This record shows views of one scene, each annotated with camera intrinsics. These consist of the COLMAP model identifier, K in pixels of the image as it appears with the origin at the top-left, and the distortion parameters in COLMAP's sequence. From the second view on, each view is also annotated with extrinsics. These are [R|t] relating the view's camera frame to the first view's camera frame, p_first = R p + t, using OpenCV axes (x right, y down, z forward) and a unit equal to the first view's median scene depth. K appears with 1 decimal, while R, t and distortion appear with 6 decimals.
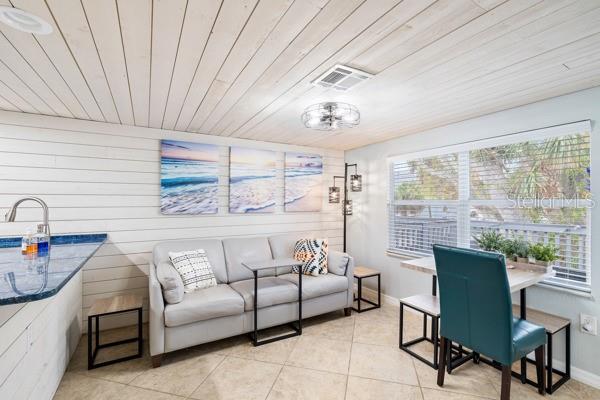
lens RADIAL K [[268.6, 0, 300.0], [0, 268.6, 200.0], [0, 0, 1]] dist [-0.003834, -0.000262]
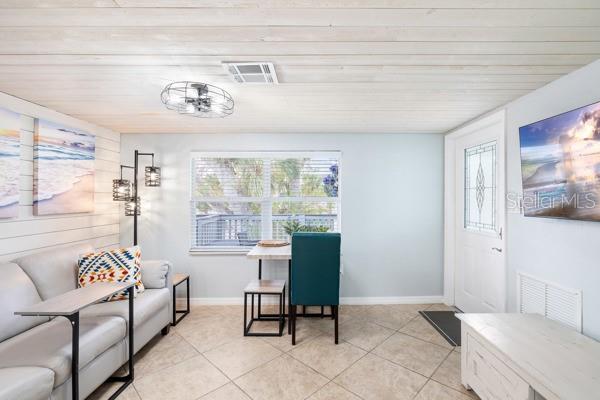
lens RADIAL K [[274.2, 0, 308.8], [0, 274.2, 198.9], [0, 0, 1]] dist [-0.002249, -0.000049]
pose [[0.498439, -0.002356, 0.866921, -0.343952], [-0.005379, 0.999969, 0.005811, -0.000840], [-0.866908, -0.007559, 0.498411, 0.184078]]
